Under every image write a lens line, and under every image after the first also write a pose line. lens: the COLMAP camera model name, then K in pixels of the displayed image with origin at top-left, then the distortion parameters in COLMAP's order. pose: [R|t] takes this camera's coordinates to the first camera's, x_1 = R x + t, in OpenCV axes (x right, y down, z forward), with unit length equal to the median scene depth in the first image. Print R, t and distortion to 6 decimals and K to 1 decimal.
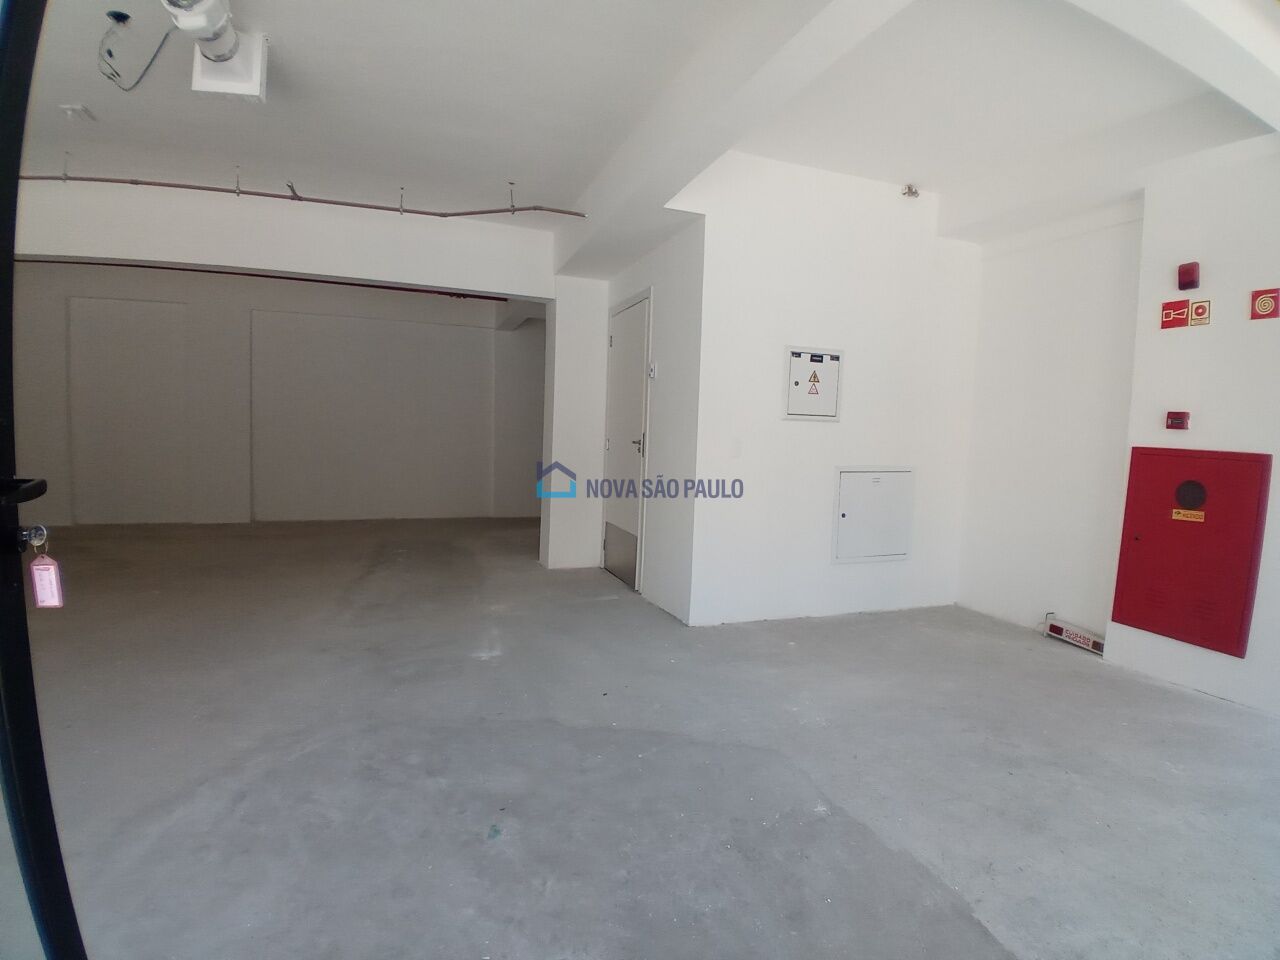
lens RADIAL K [[634.1, 0, 636.5], [0, 634.1, 480.9], [0, 0, 1]] dist [-0.001727, -0.000537]
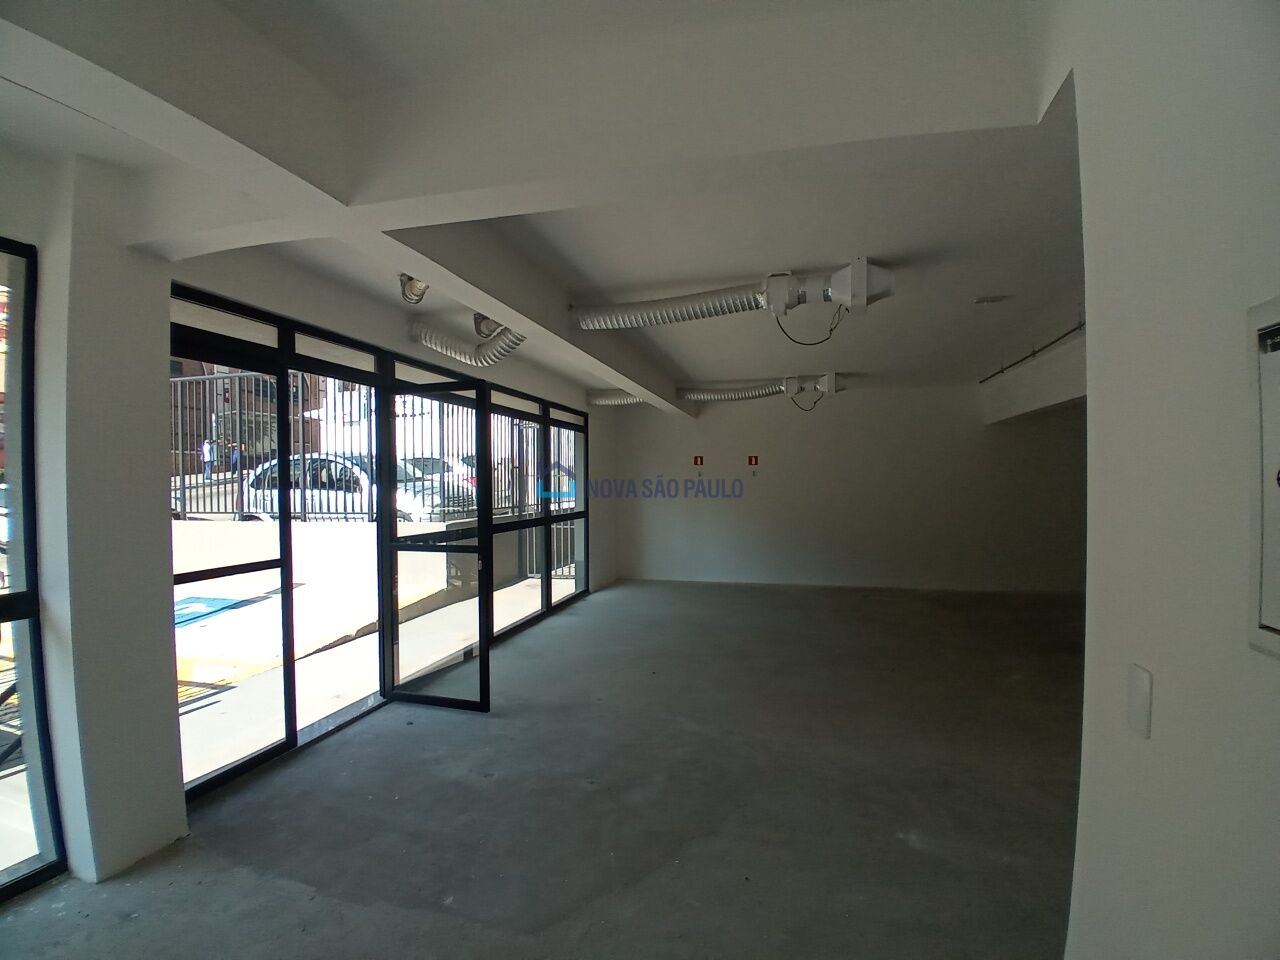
lens RADIAL K [[634.1, 0, 636.9], [0, 634.1, 481.8], [0, 0, 1]] dist [-0.001727, -0.000537]
pose [[-0.562699, -0.021545, -0.826381, 1.064368], [-0.075192, 0.996850, 0.025210, -0.290657], [0.823235, 0.076323, -0.562546, 1.870163]]
